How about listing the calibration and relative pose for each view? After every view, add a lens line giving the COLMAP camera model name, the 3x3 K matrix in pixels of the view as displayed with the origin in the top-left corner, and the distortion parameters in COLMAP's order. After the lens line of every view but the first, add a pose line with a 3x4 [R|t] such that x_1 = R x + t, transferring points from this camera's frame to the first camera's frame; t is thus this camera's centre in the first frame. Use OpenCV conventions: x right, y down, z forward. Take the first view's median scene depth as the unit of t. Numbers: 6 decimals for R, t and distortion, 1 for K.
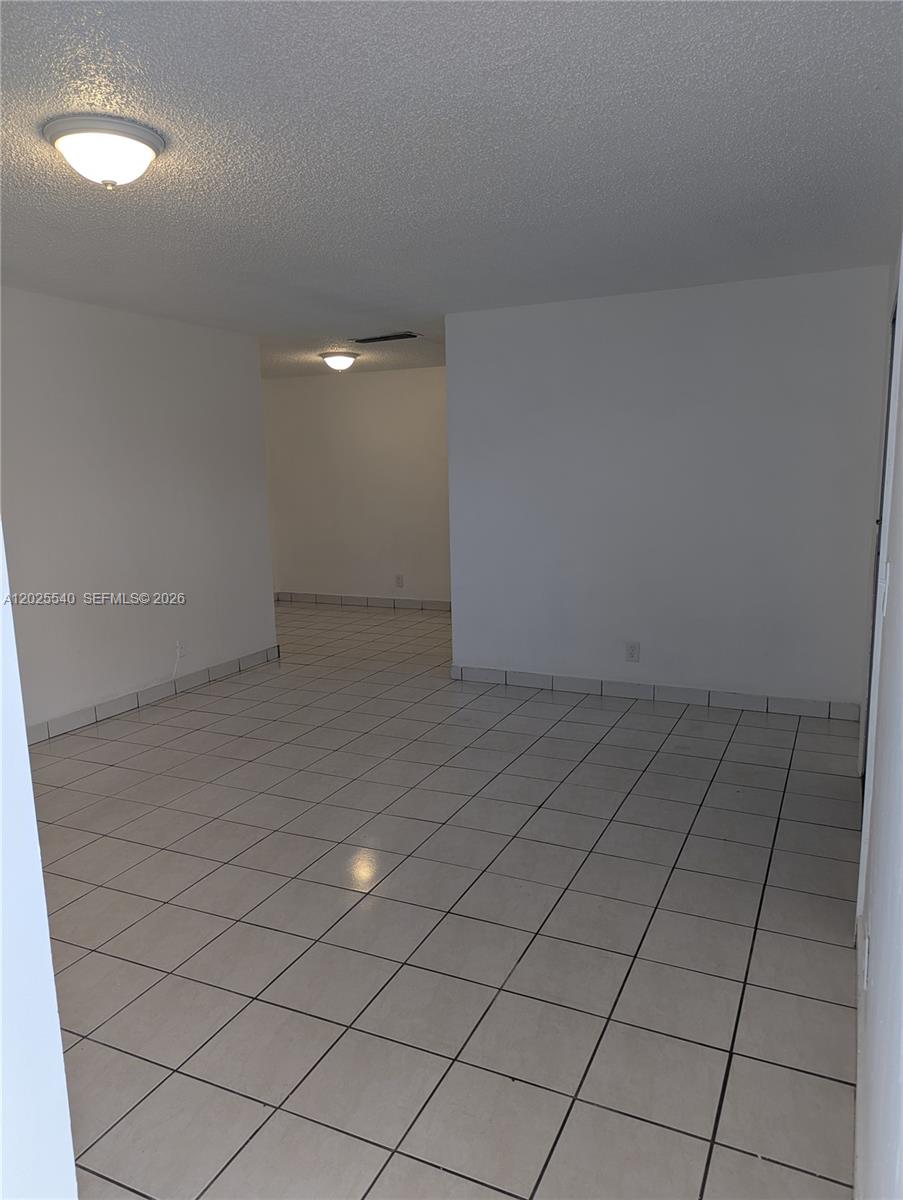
lens RADIAL K [[853.2, 0, 459.9], [0, 853.2, 600.4], [0, 0, 1]] dist [0.021766, -0.016440]
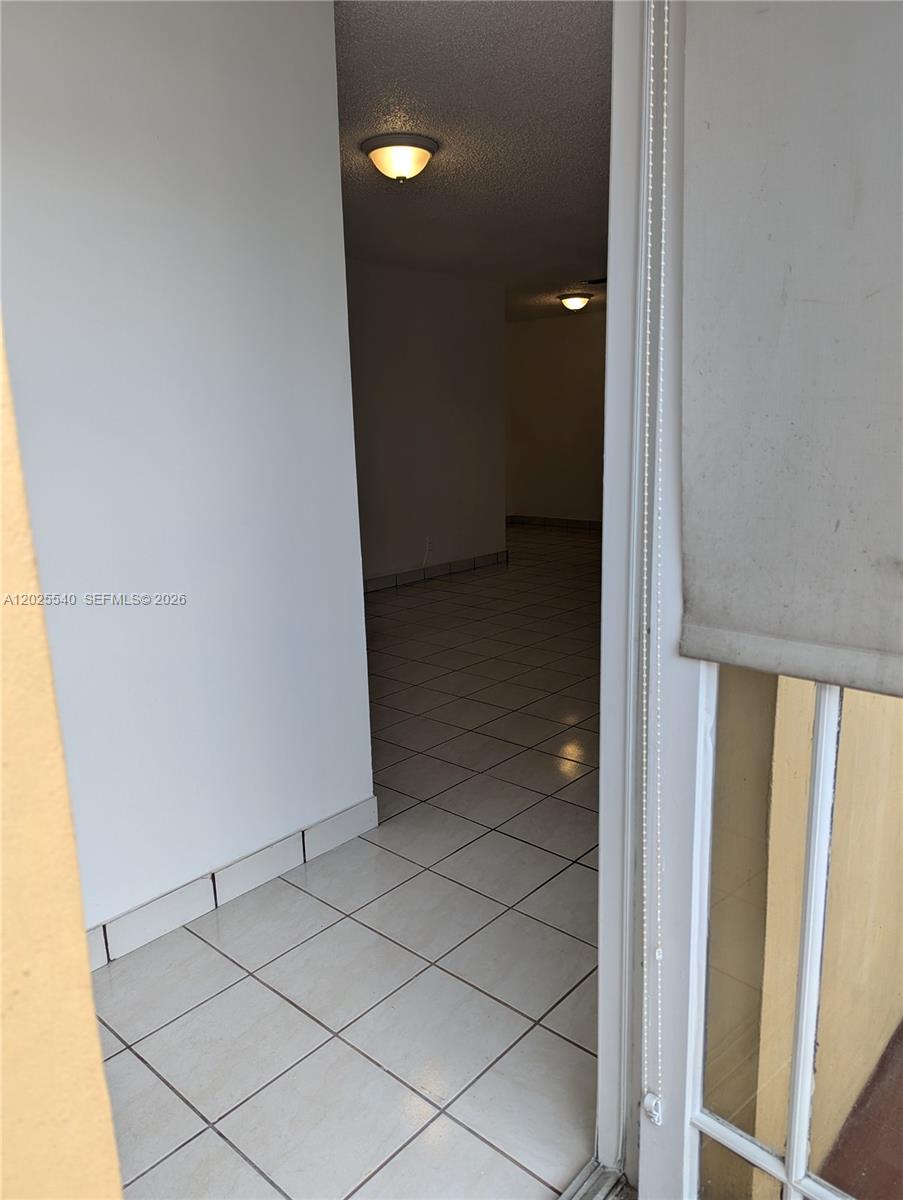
lens RADIAL K [[853.2, 0, 446.3], [0, 853.2, 604.0], [0, 0, 1]] dist [0.021766, -0.016440]
pose [[0.955972, 0.065230, -0.286118, 0.133823], [-0.047554, 0.996530, 0.068307, 0.137723], [0.289581, -0.051693, 0.955757, -0.420454]]
